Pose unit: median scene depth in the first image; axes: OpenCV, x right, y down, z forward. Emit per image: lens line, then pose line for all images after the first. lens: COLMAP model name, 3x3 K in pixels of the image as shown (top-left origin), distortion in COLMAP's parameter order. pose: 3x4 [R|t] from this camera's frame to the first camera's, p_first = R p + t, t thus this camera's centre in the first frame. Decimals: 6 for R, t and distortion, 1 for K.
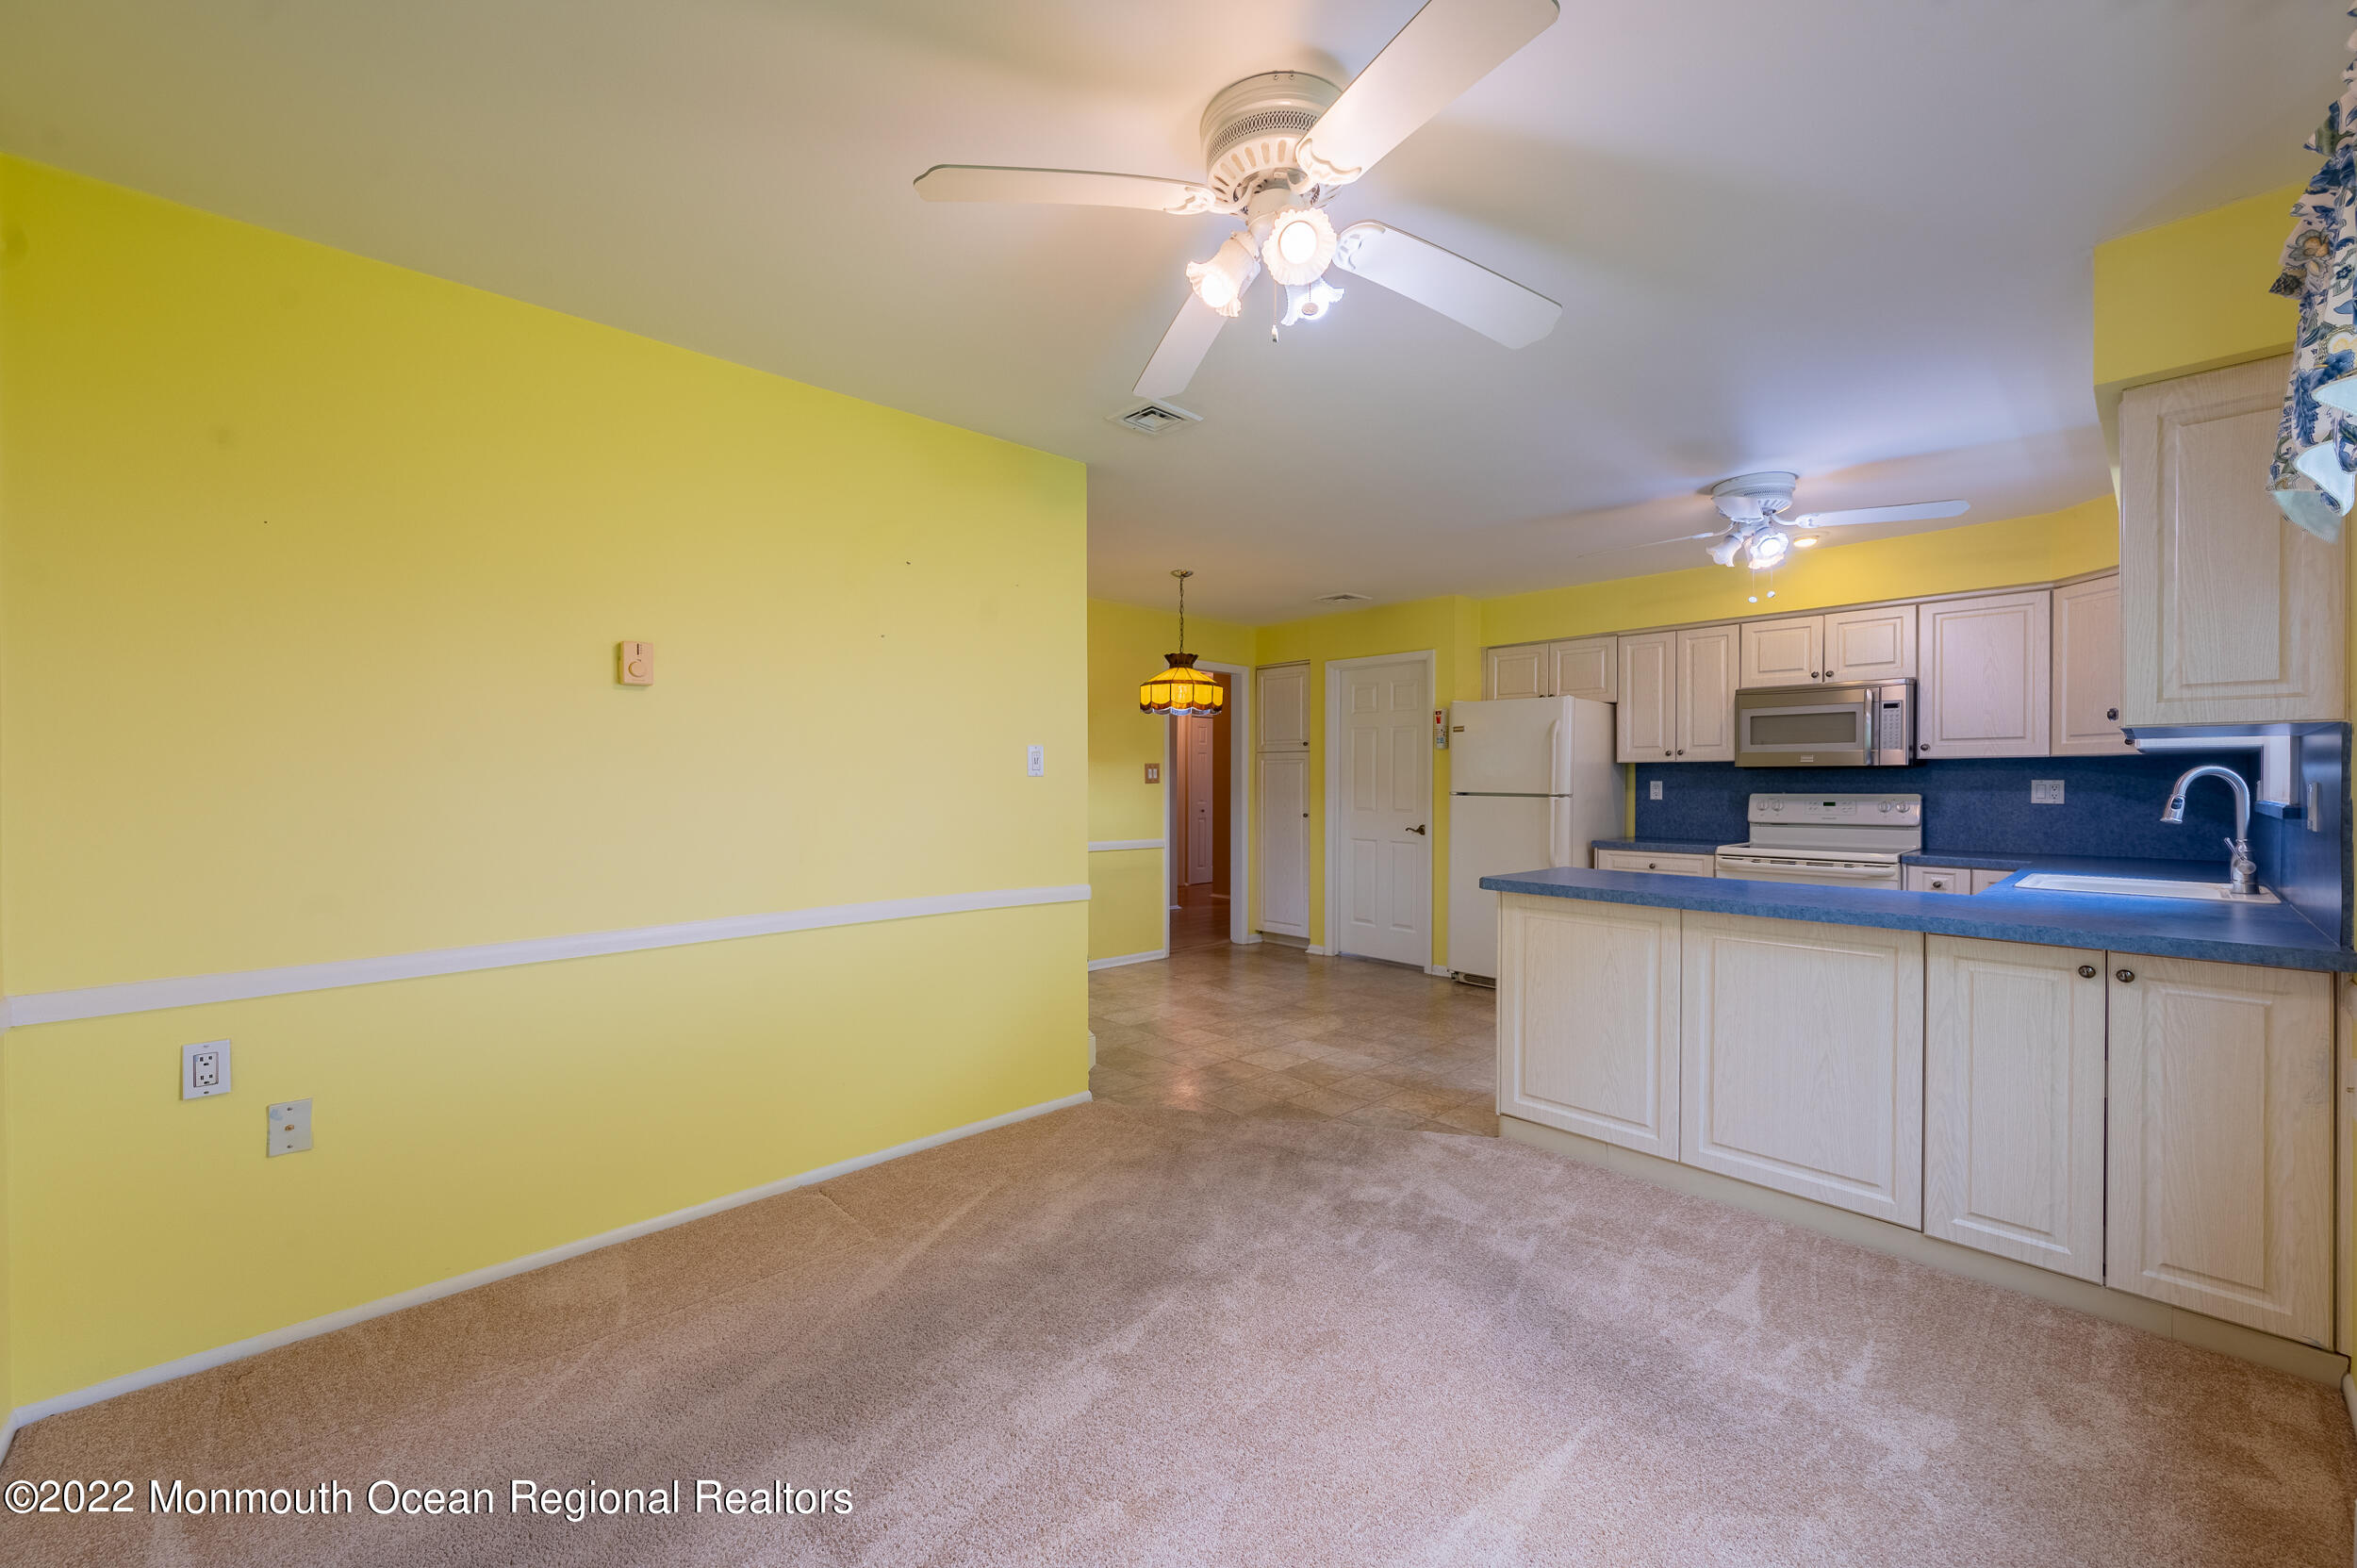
lens RADIAL K [[926.0, 0, 1178.5], [0, 926.0, 784.0], [0, 0, 1]] dist [0.002414, 0.000112]
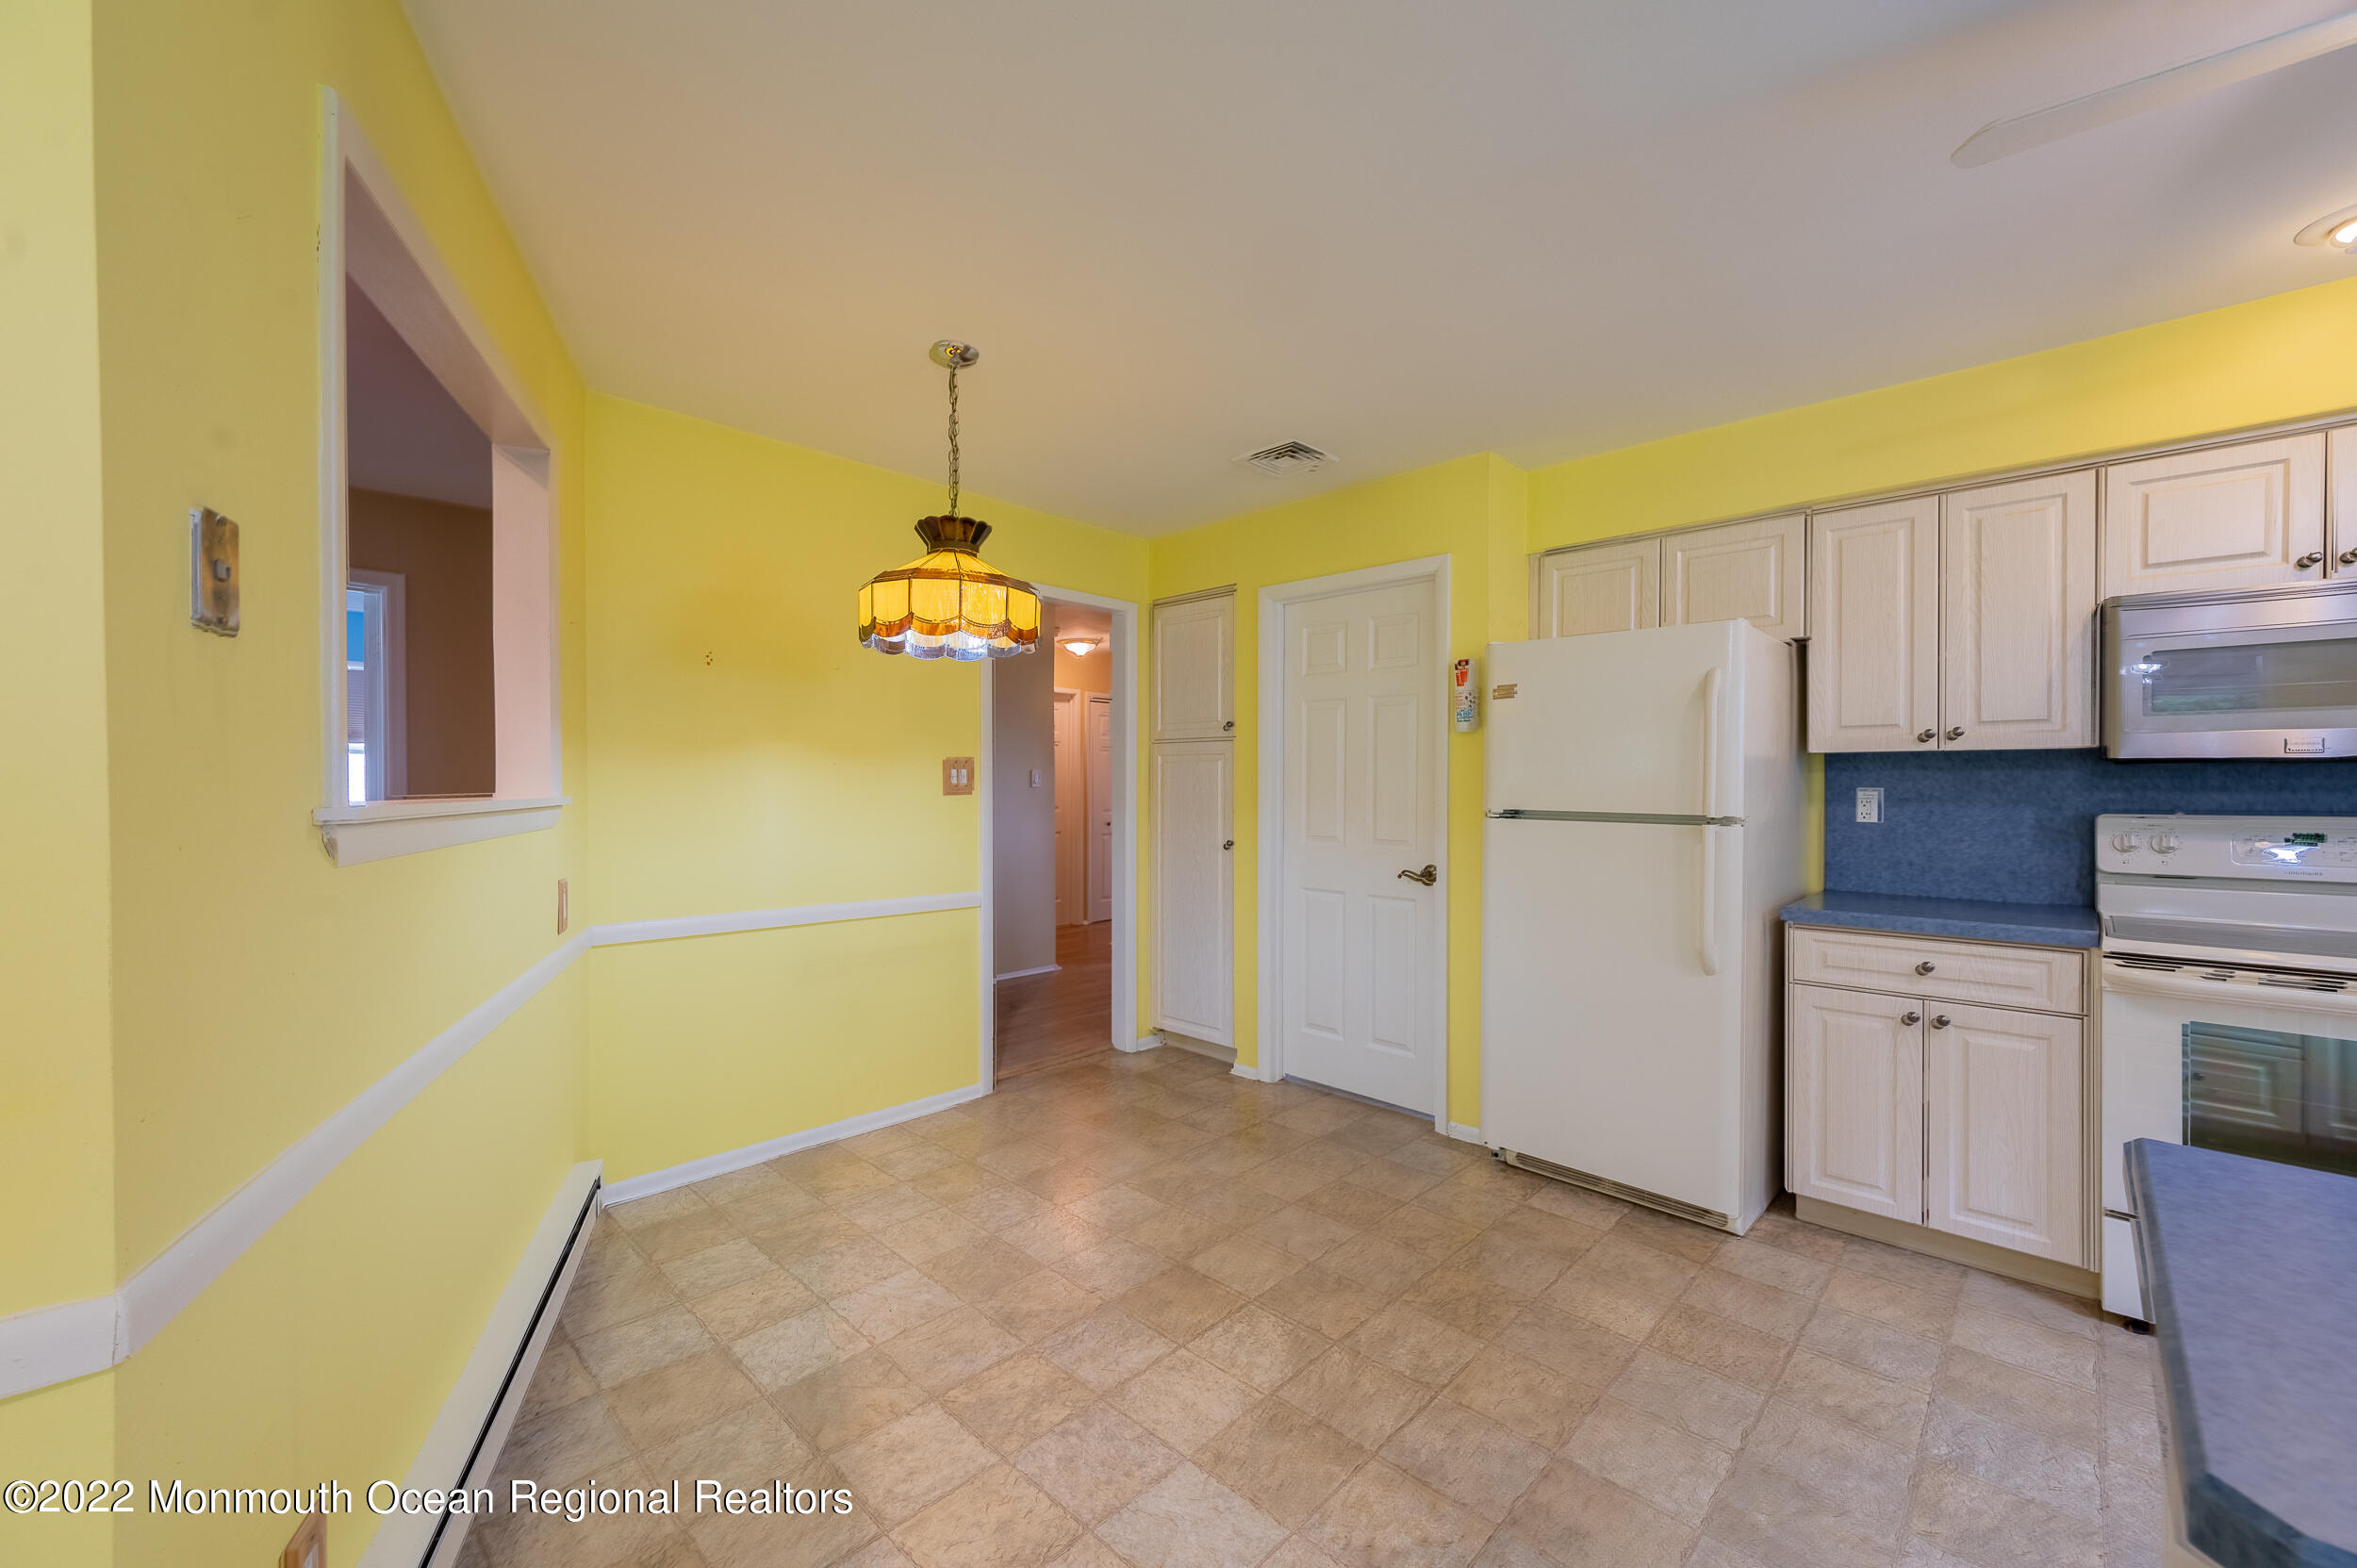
lens RADIAL K [[926.0, 0, 1178.5], [0, 926.0, 784.0], [0, 0, 1]] dist [0.002414, 0.000112]
pose [[0.998532, -0.002313, 0.054111, 0.109005], [0.002337, 0.999997, -0.000373, -0.008807], [-0.054110, 0.000498, 0.998535, 0.600266]]
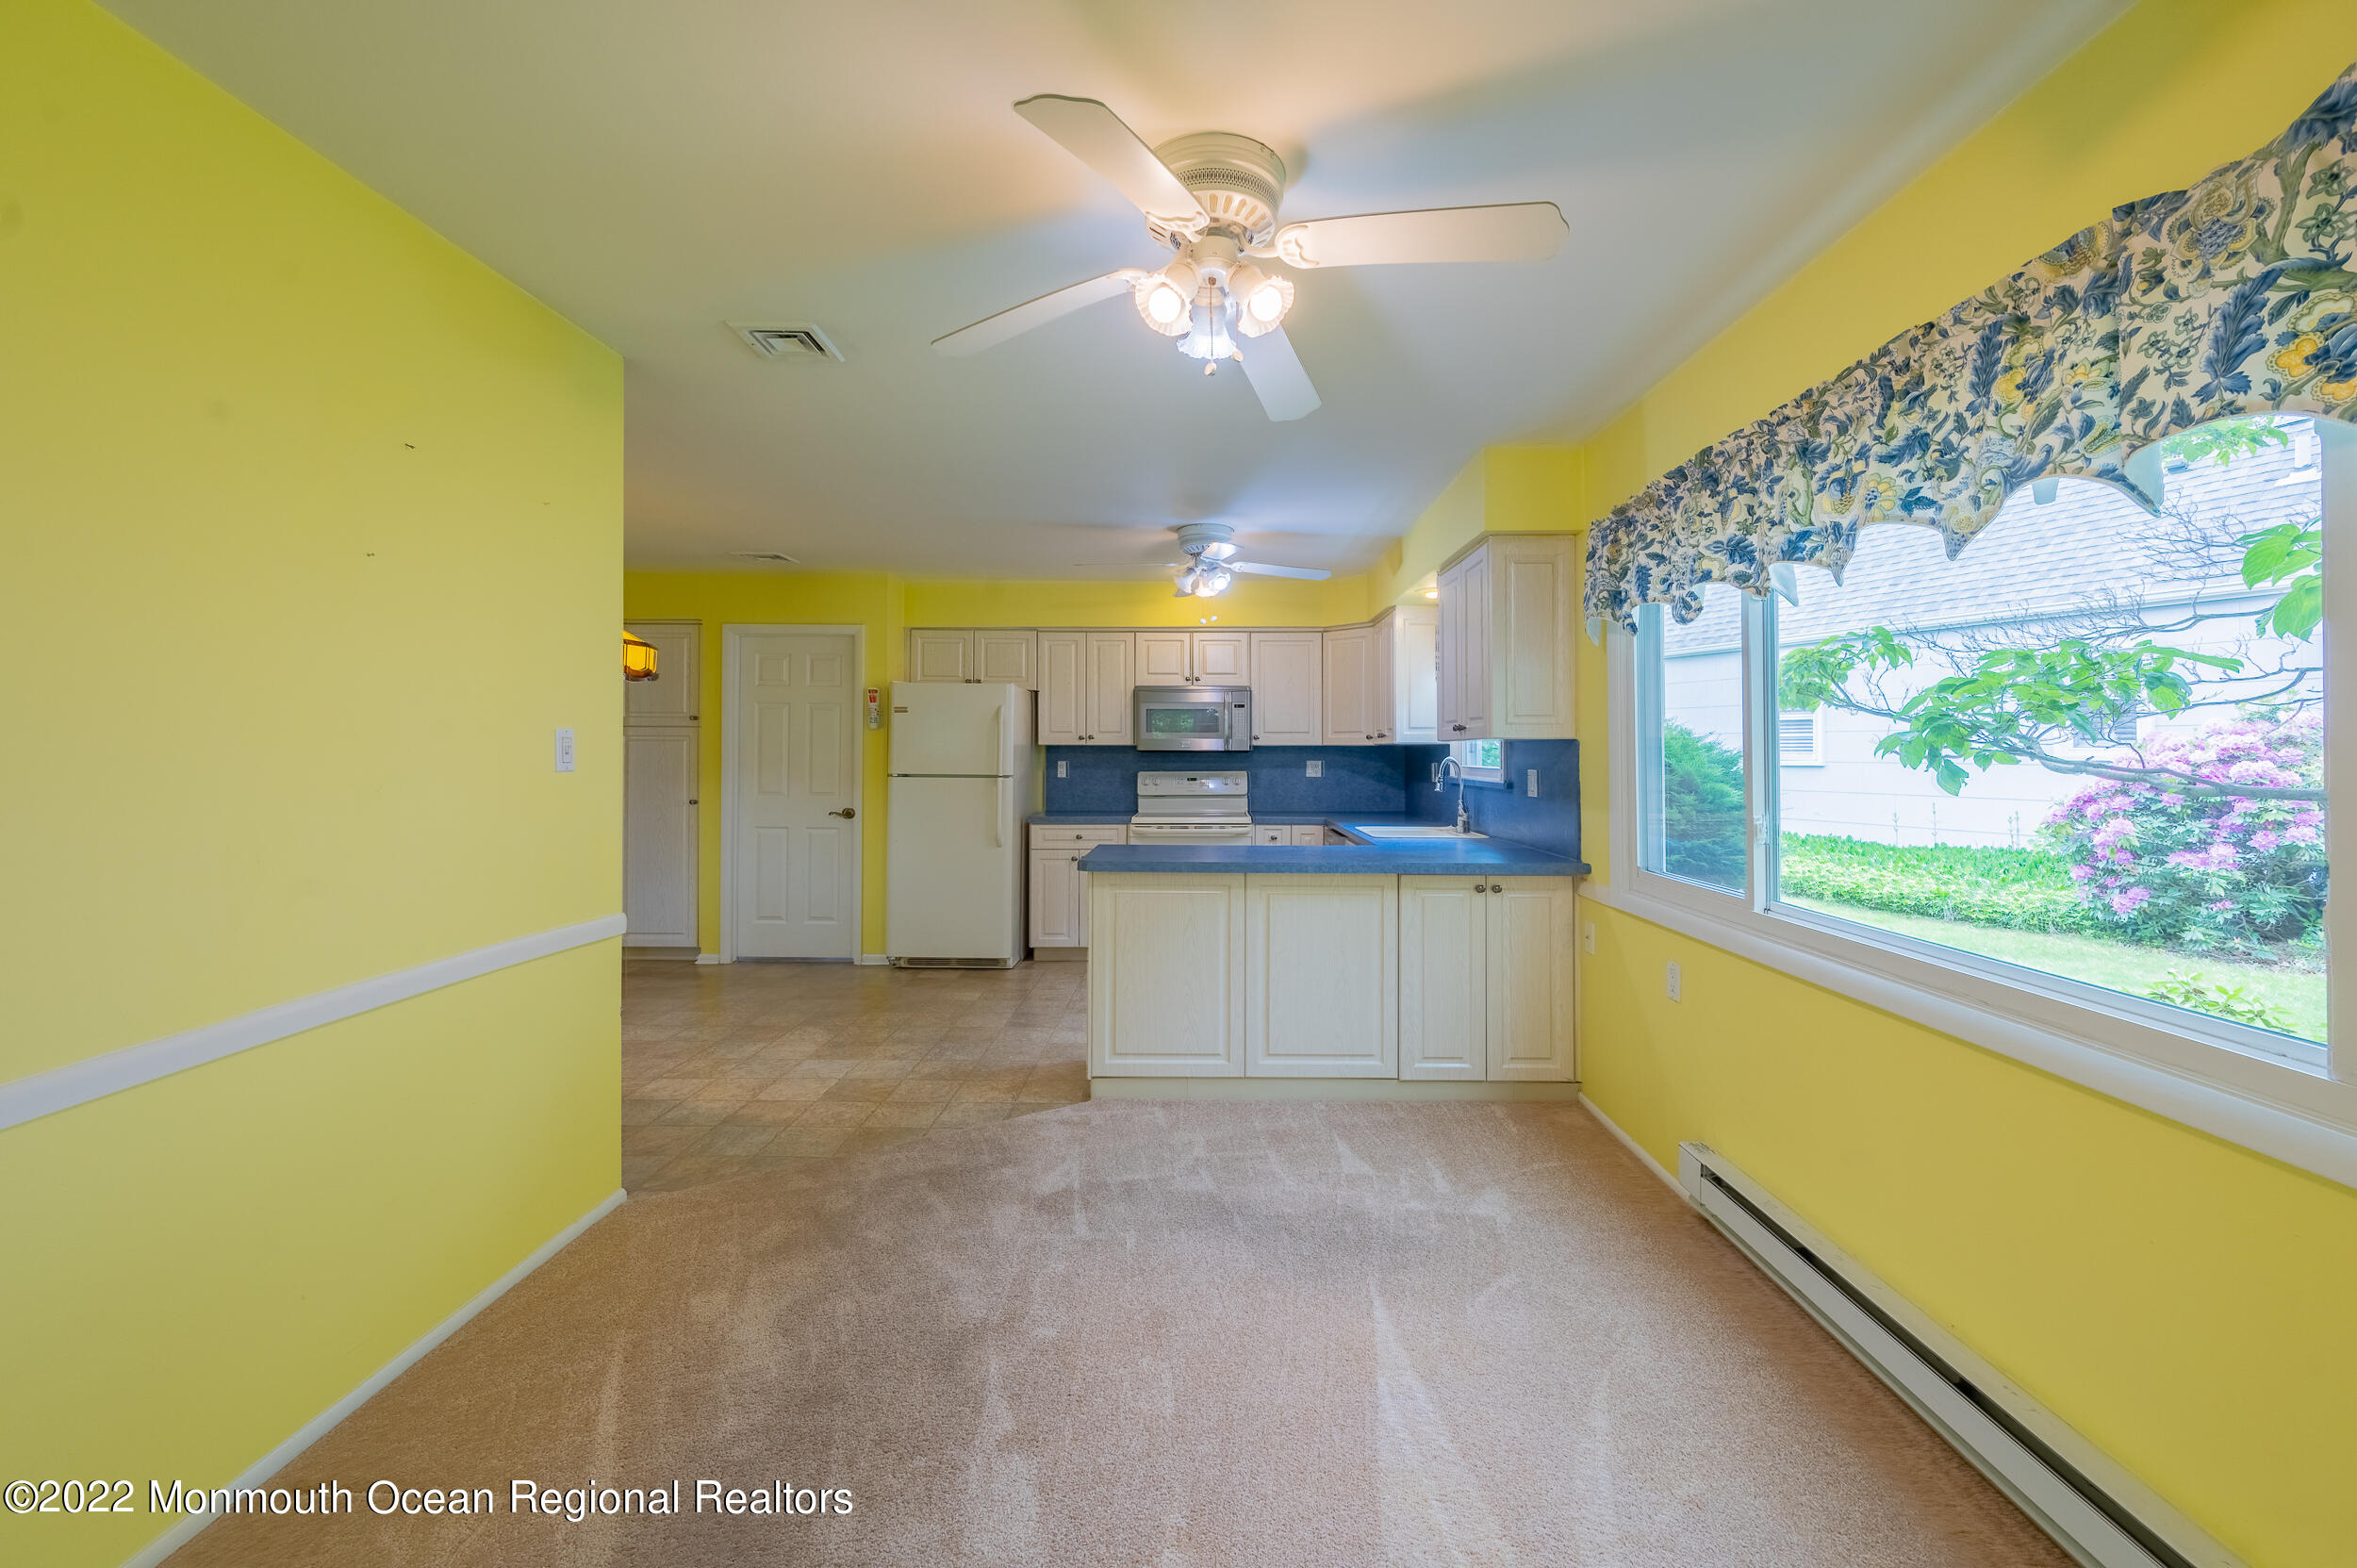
lens RADIAL K [[946.4, 0, 1194.7], [0, 946.4, 744.1], [0, 0, 1]] dist [0.001690, 0.000004]
pose [[0.689376, 0.006262, 0.724377, -0.261368], [0.001035, 0.999953, -0.009629, -0.016103], [-0.724403, 0.007388, 0.689337, 0.103806]]
